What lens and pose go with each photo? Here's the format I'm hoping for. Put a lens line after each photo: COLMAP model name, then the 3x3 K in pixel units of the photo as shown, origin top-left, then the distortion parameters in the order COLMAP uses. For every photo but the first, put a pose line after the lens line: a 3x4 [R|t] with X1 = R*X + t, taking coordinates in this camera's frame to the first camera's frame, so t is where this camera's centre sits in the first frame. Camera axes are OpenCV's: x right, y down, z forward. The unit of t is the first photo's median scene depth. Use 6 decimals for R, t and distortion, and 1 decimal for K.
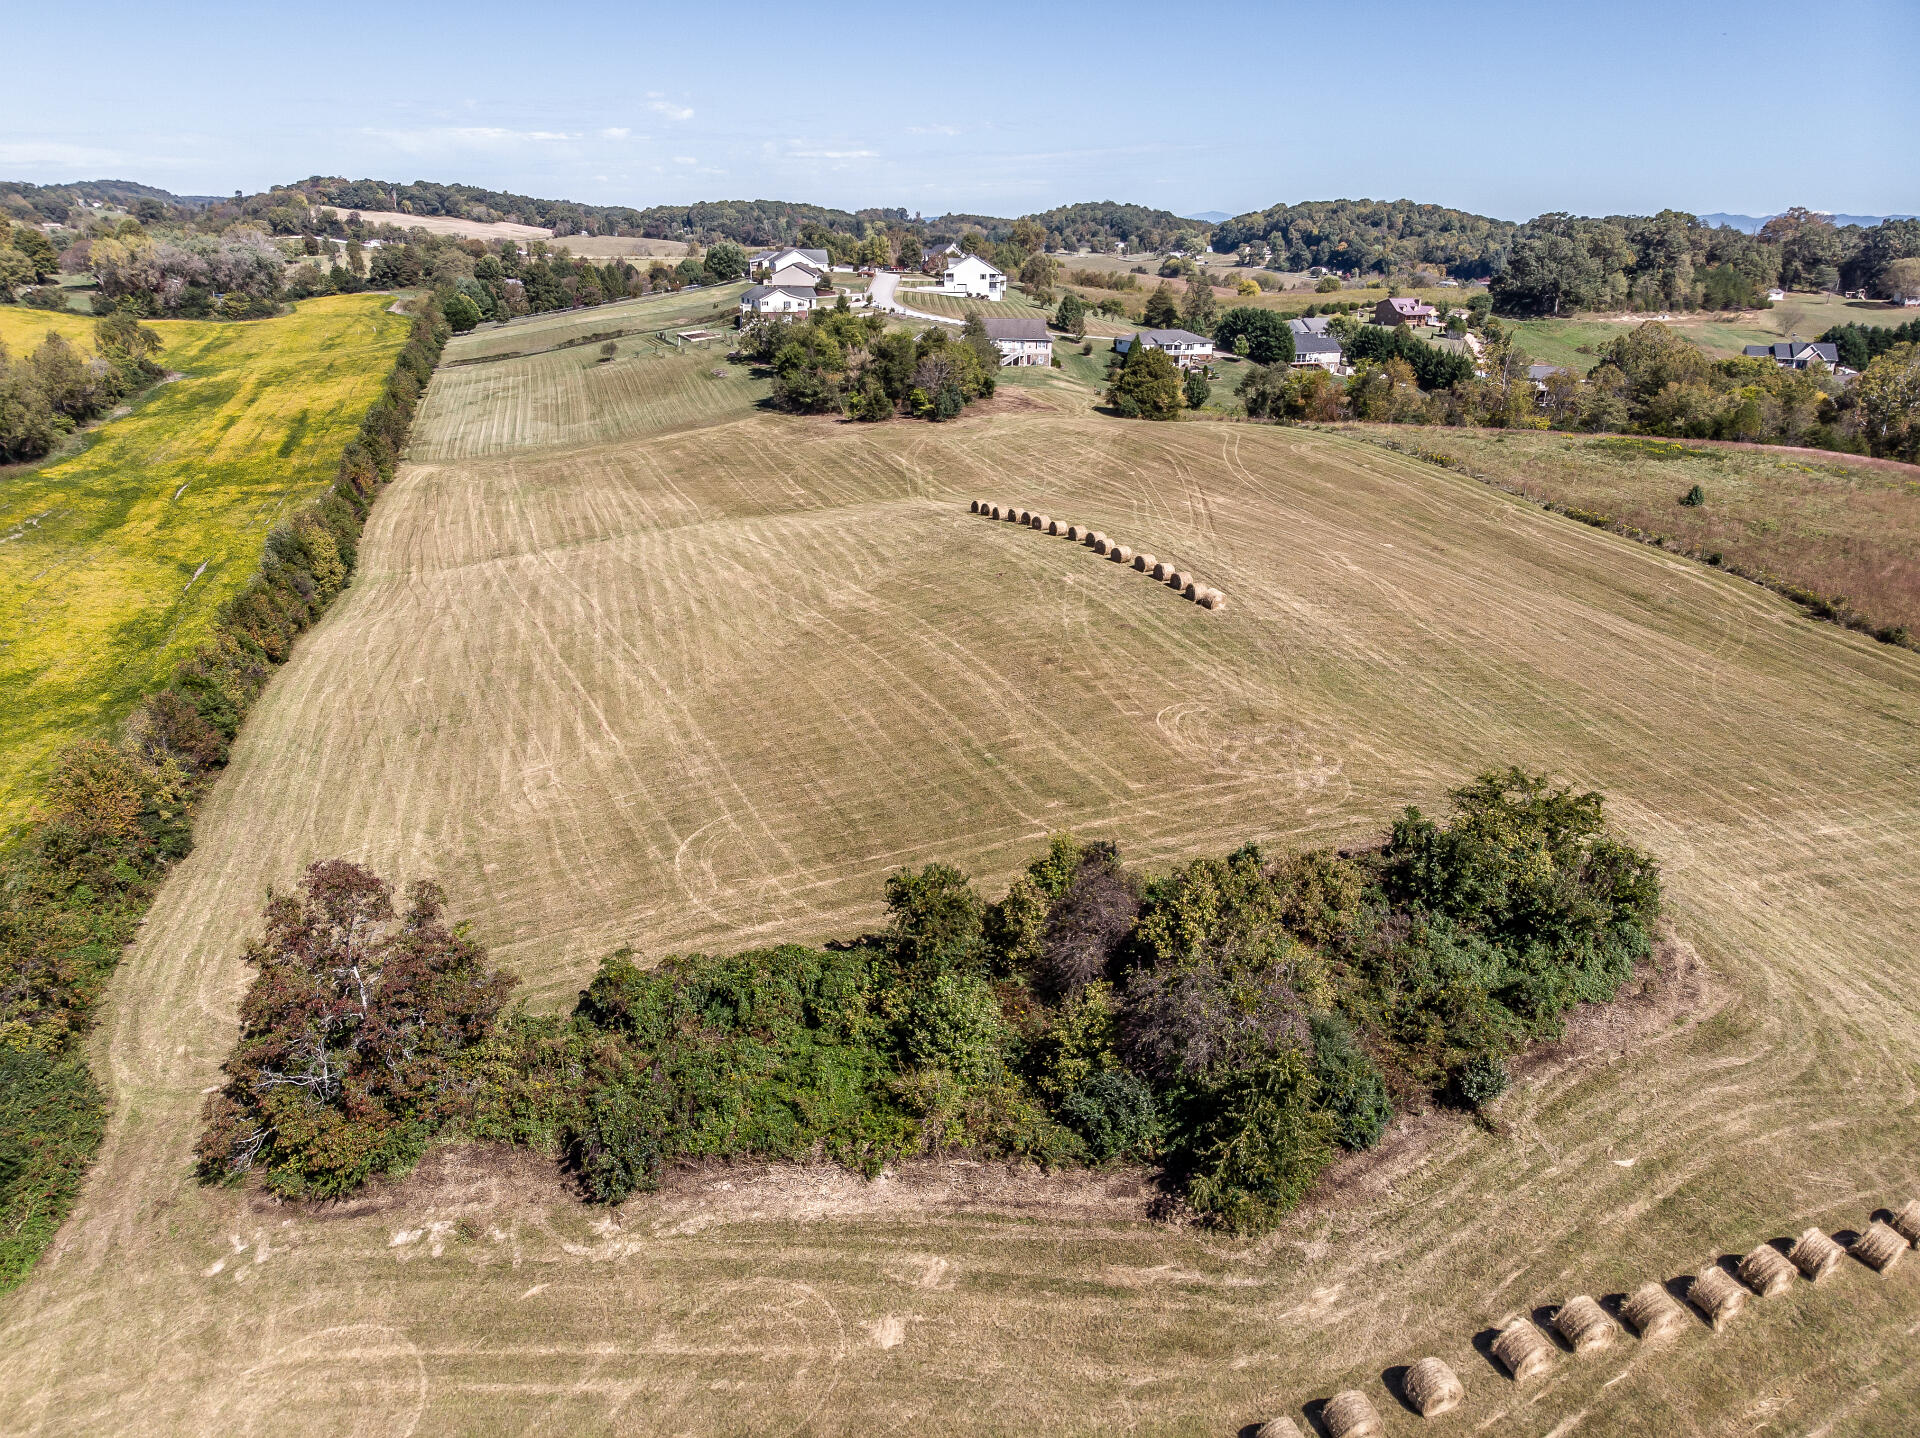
lens RADIAL K [[1423.8, 0, 925.9], [0, 1423.8, 711.5], [0, 0, 1]] dist [-0.010092, 0.015336]
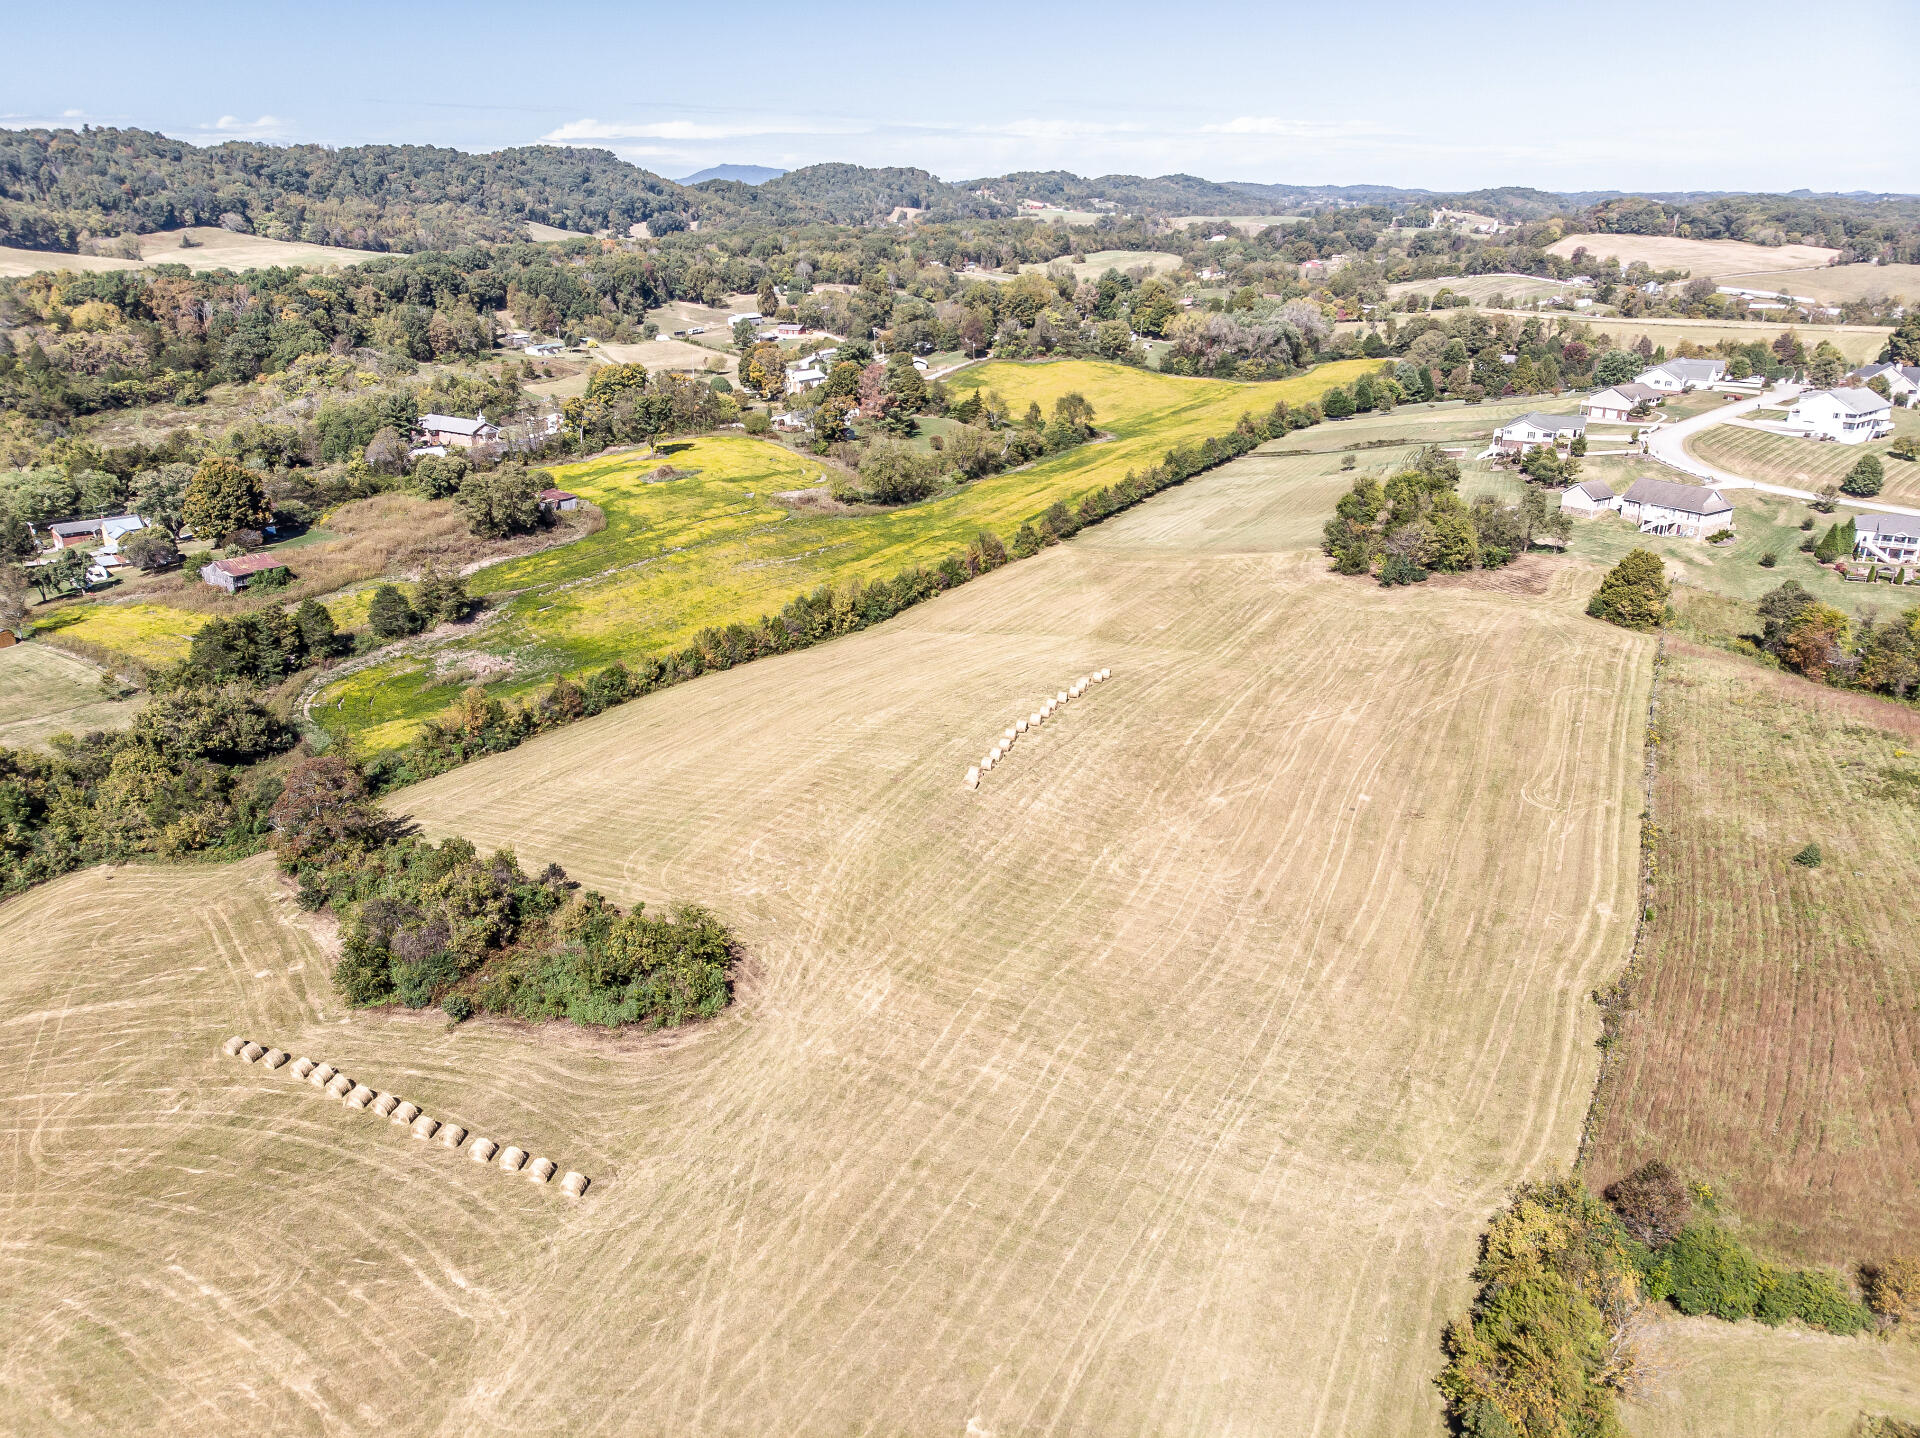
lens RADIAL K [[1404.3, 0, 945.4], [0, 1404.3, 706.6], [0, 0, 1]] dist [-0.011098, 0.023398]
pose [[0.631804, 0.249422, -0.733902, 0.723051], [-0.242385, 0.962905, 0.118585, -0.188852], [0.736256, 0.102965, 0.668824, 0.031703]]
